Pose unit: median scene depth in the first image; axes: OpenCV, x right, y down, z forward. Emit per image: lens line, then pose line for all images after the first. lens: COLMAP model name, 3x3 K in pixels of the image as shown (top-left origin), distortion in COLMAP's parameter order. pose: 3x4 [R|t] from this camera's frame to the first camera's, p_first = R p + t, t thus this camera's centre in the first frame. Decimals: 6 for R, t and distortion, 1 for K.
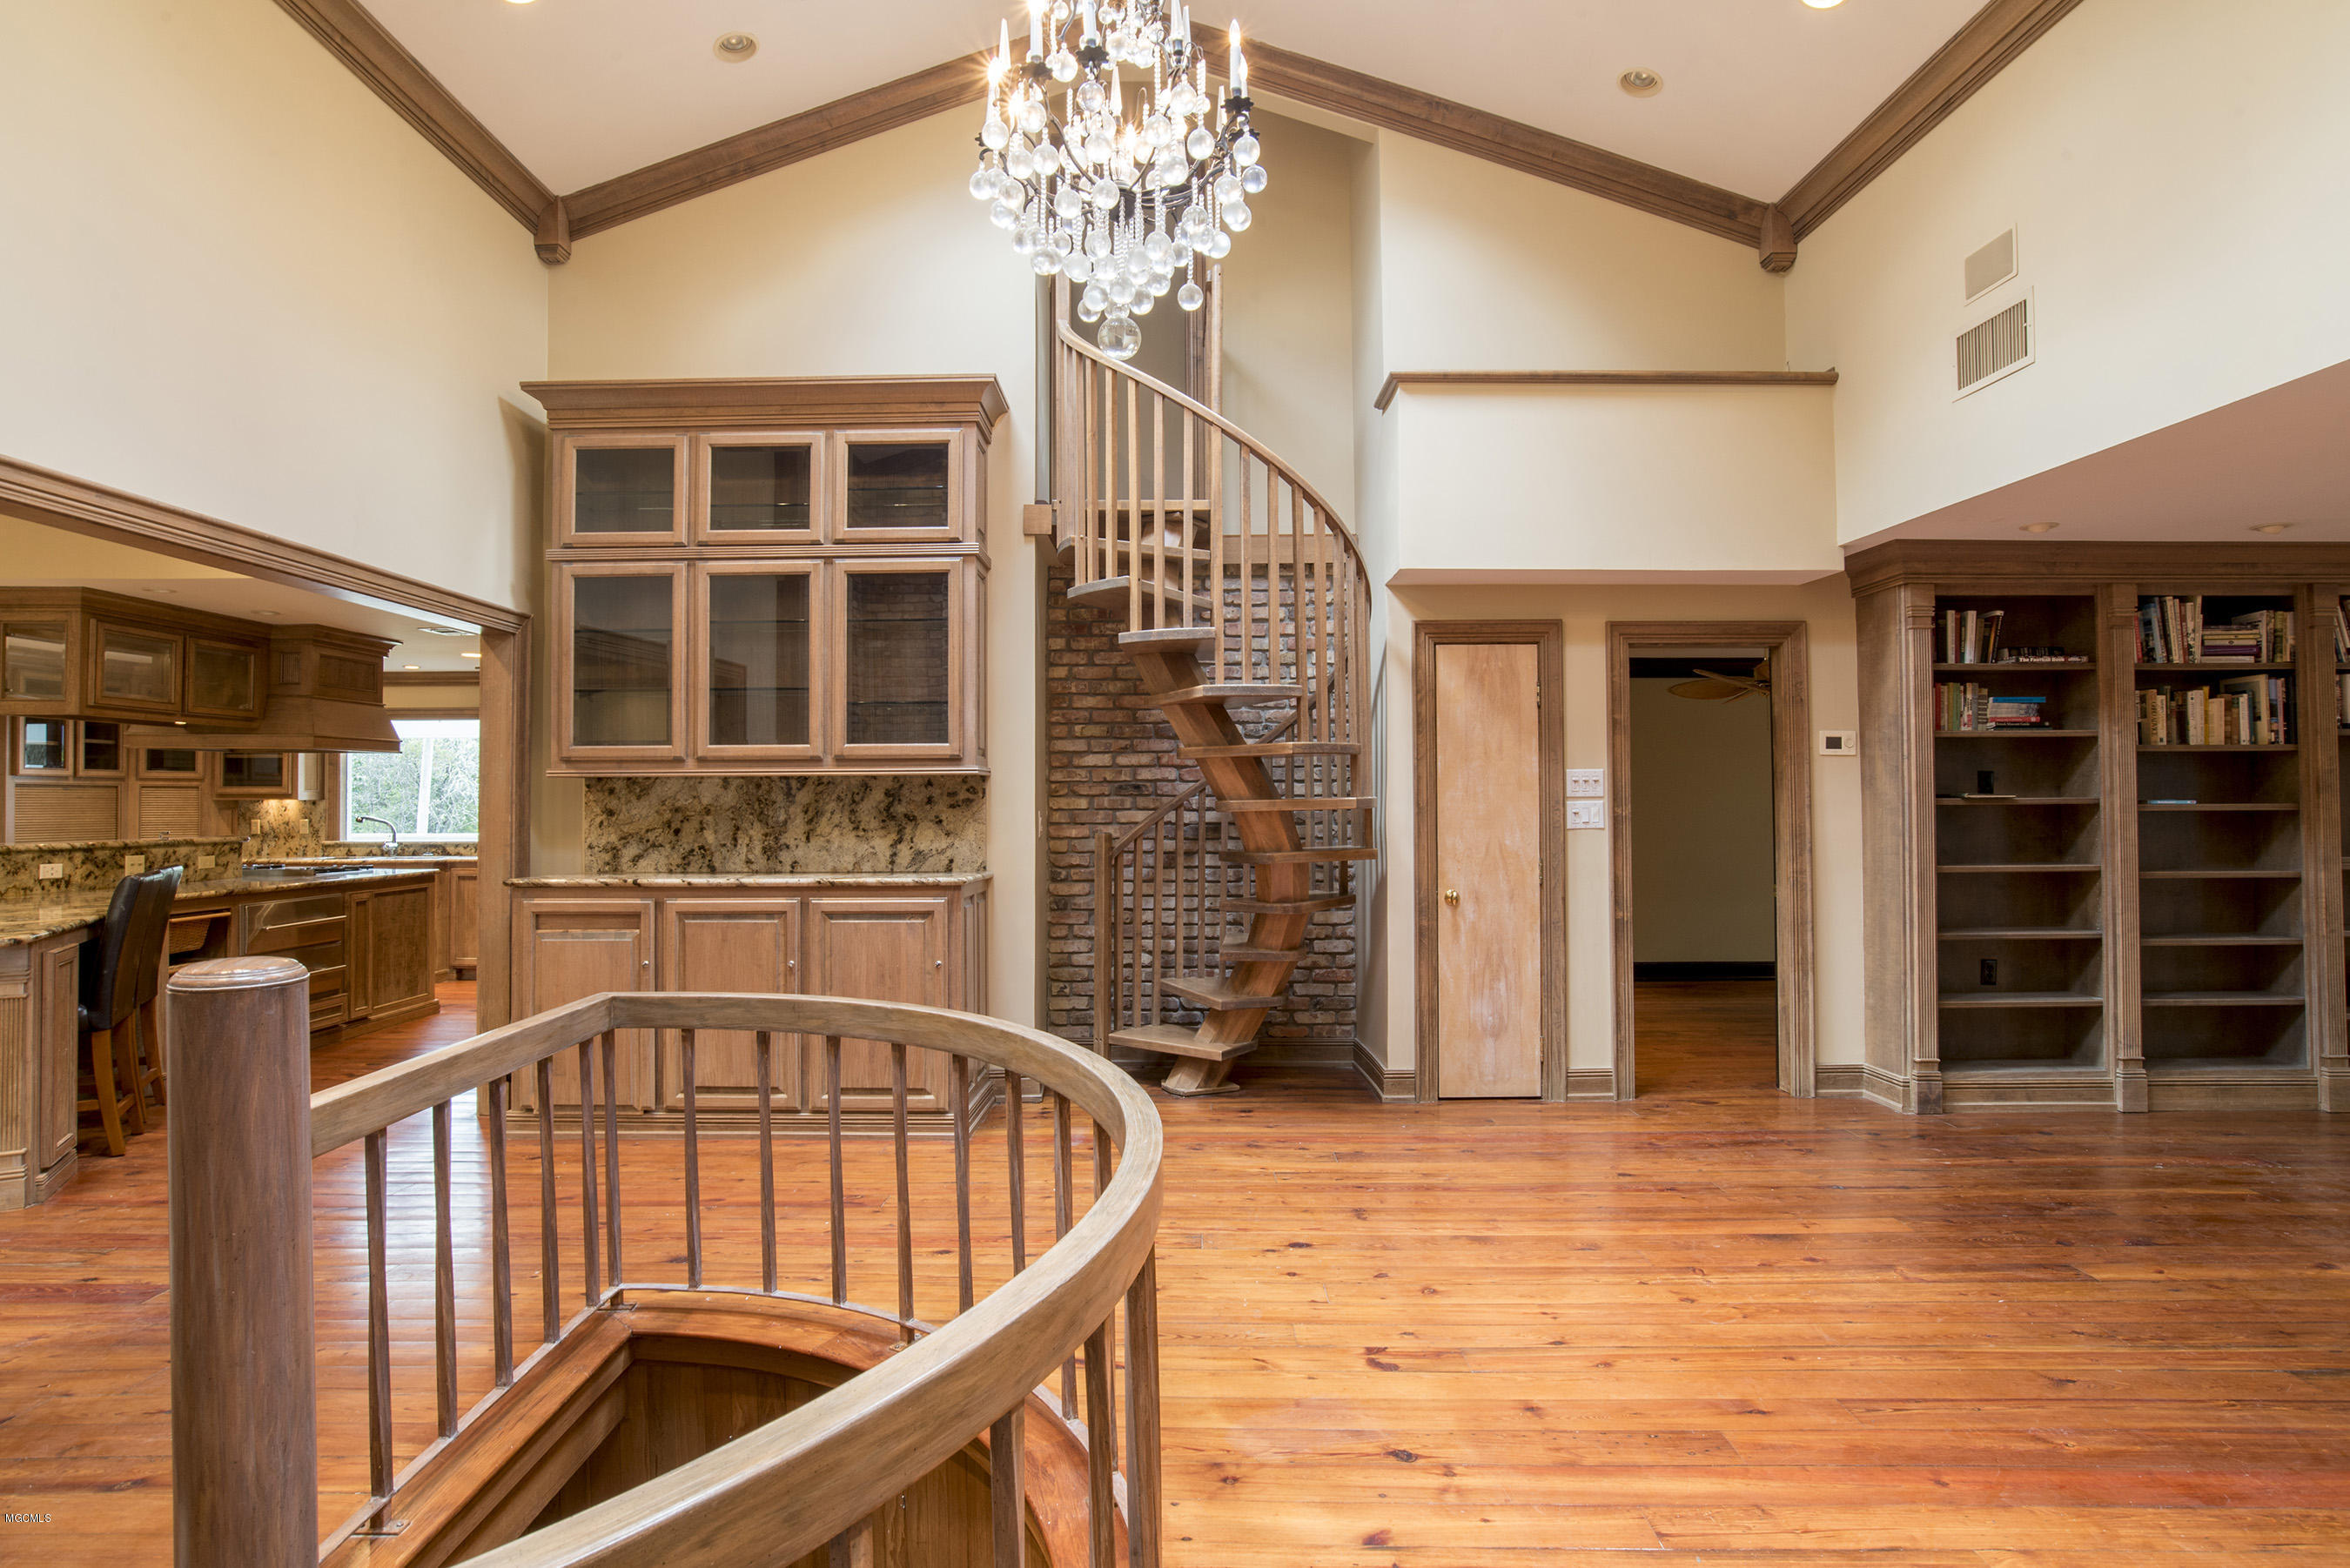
lens RADIAL K [[1195.1, 0, 1181.1], [0, 1195.1, 777.7], [0, 0, 1]] dist [-0.040632, 0.013247]
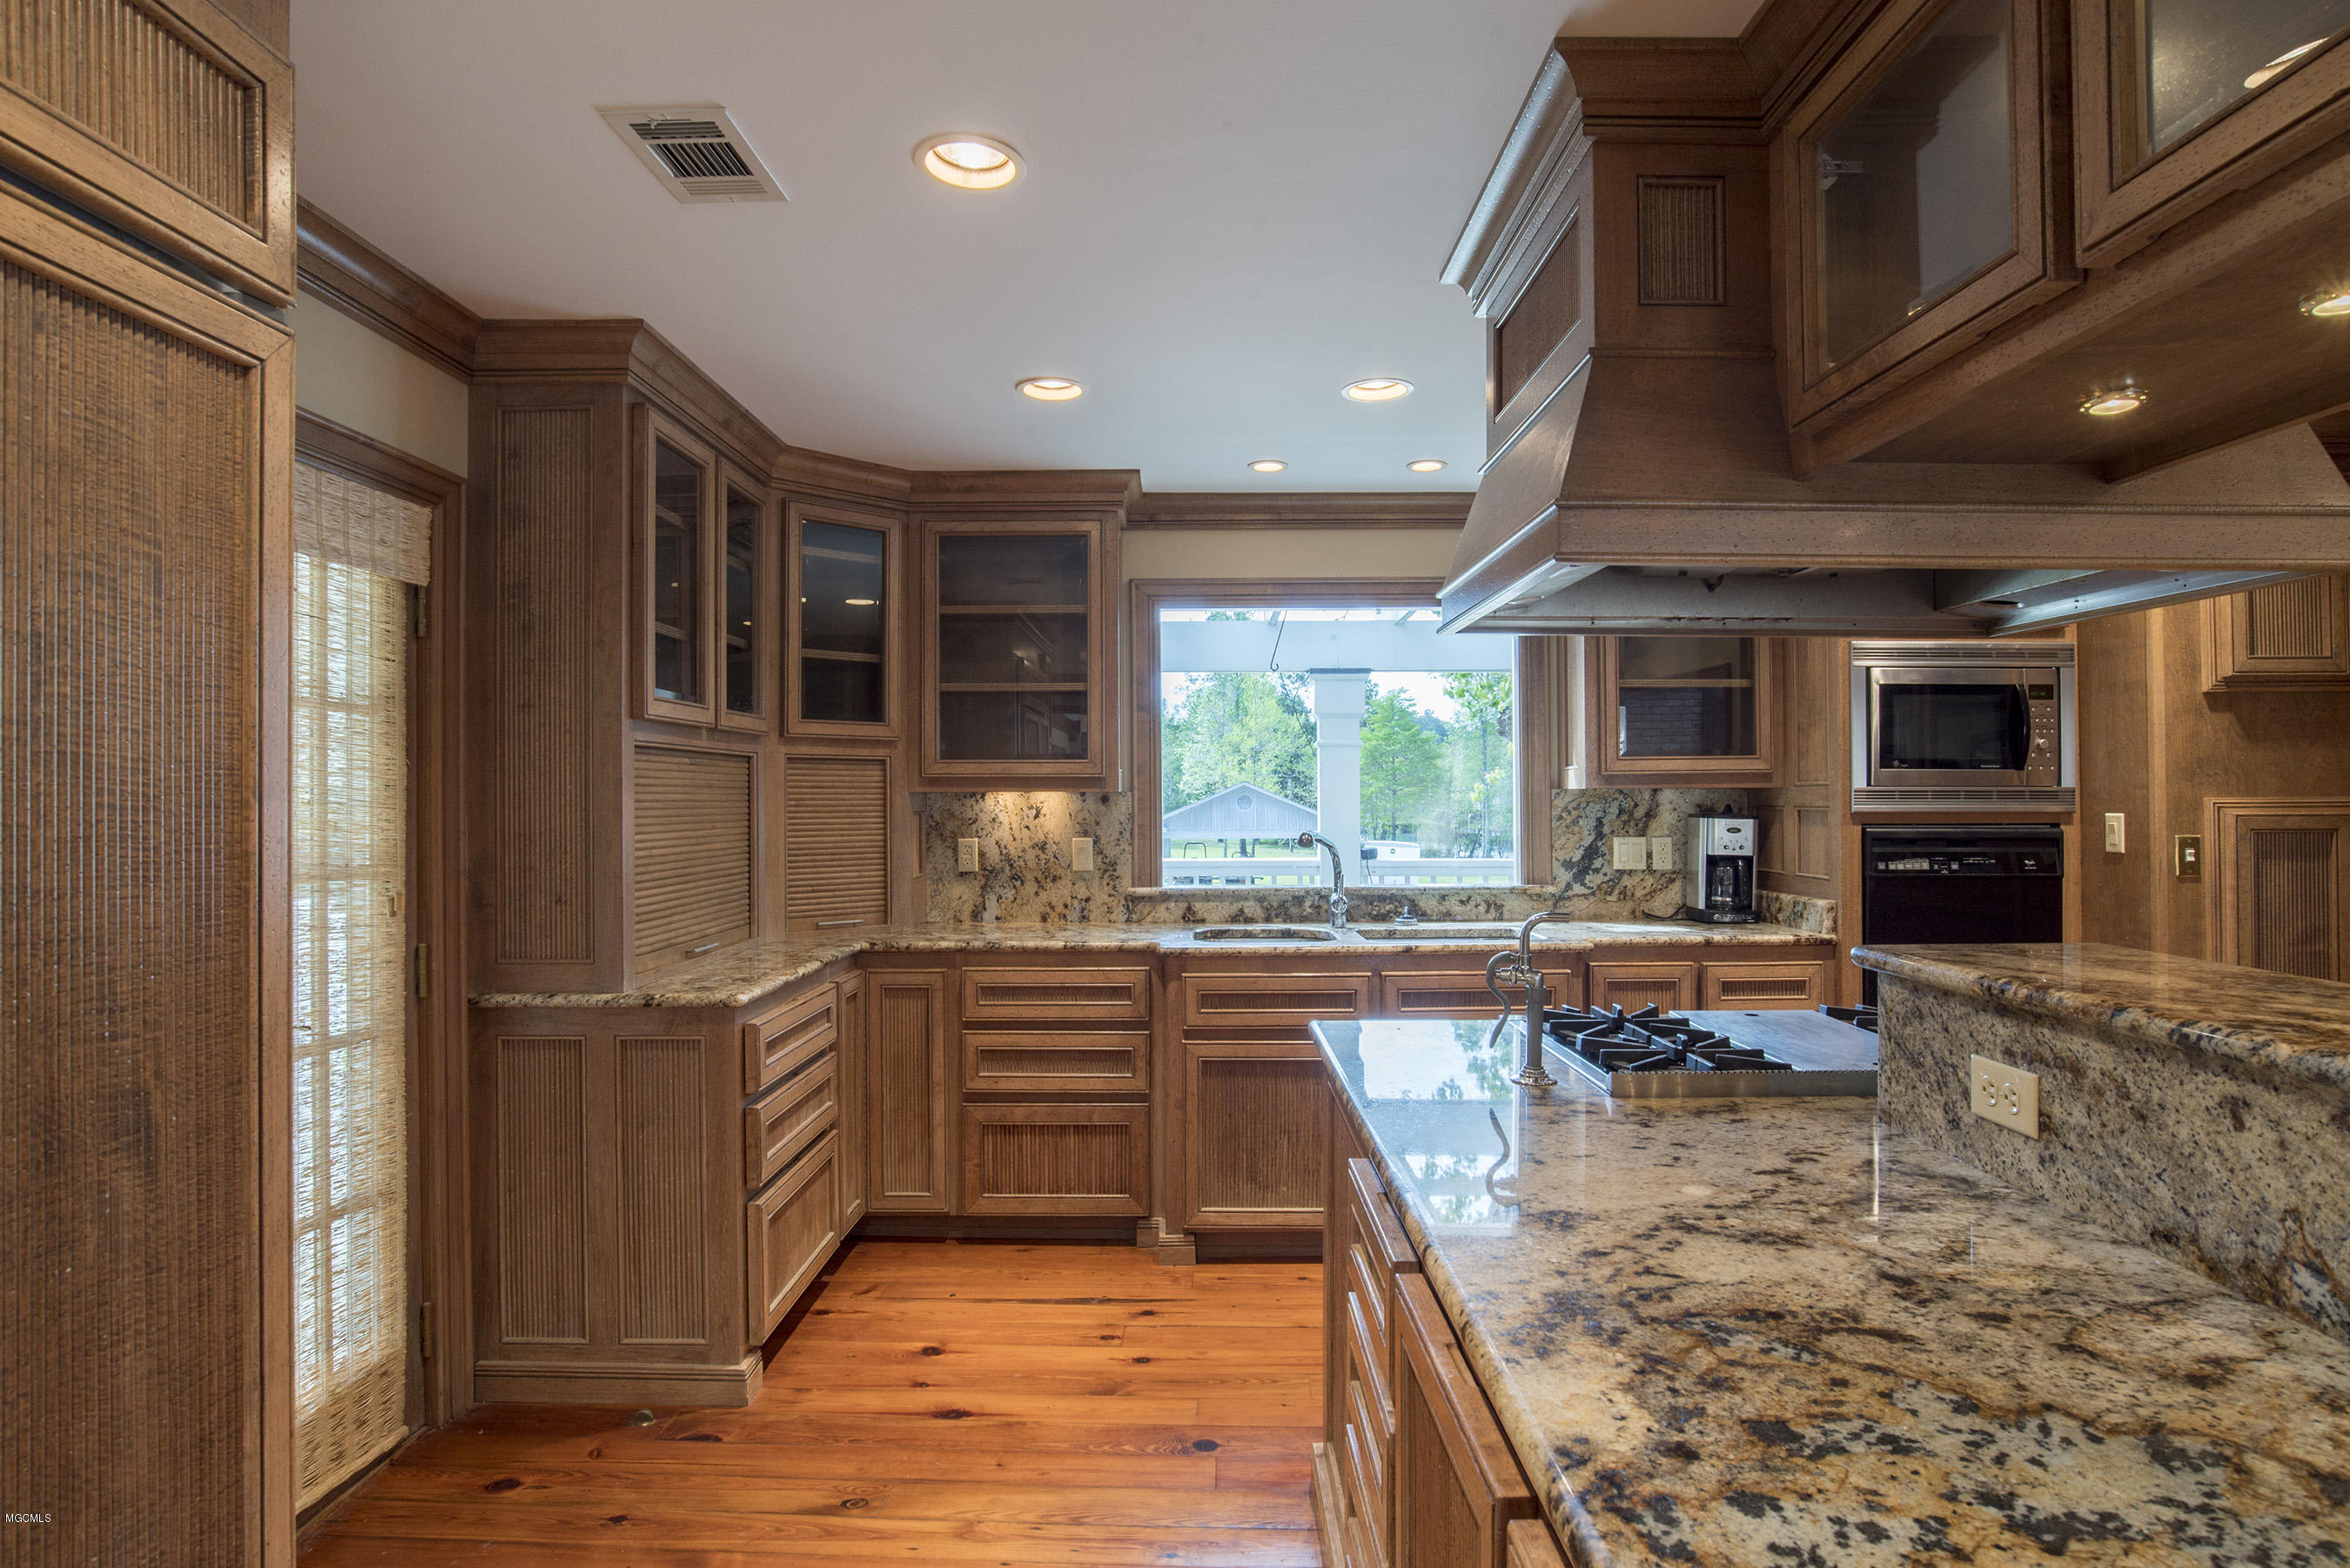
lens RADIAL K [[1263.3, 0, 1173.7], [0, 1263.3, 780.4], [0, 0, 1]] dist [-0.040566, 0.000196]
pose [[0.999601, -0.001934, -0.028173, -1.059202], [0.002129, 0.999974, 0.006879, 0.017470], [0.028159, -0.006936, 0.999579, 0.812774]]
